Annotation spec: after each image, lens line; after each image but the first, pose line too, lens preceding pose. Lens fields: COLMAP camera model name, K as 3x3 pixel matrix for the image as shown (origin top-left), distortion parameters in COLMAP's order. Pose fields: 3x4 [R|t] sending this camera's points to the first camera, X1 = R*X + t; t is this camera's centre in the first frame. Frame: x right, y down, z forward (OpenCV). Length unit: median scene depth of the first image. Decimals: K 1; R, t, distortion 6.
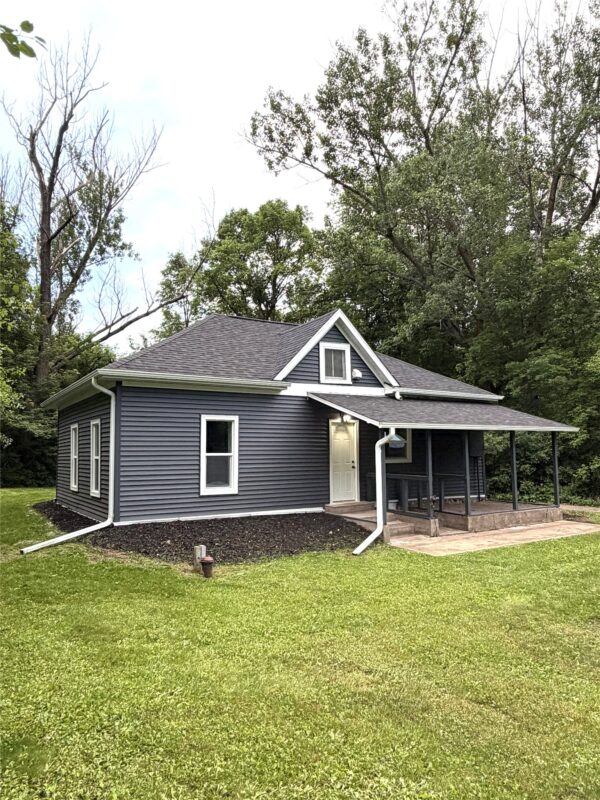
lens RADIAL K [[553.6, 0, 300.0], [0, 553.6, 400.0], [0, 0, 1]] dist [0.001643, 0.000959]
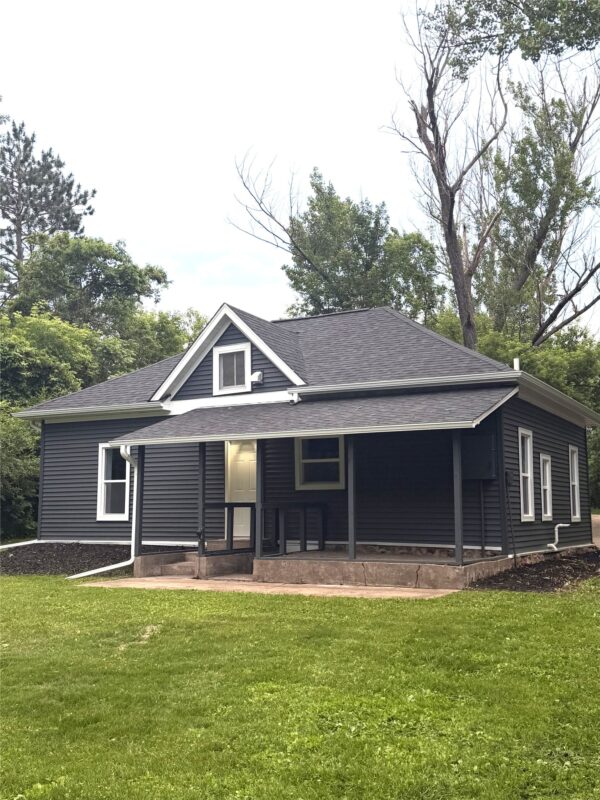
lens RADIAL K [[870.1, 0, 300.0], [0, 870.1, 400.0], [0, 0, 1]] dist [0.134355, 0.002839]
pose [[0.475675, -0.107988, -0.872967, 1.358890], [0.077328, 0.993727, -0.080791, 0.101089], [0.876216, -0.029075, 0.481041, 0.503778]]
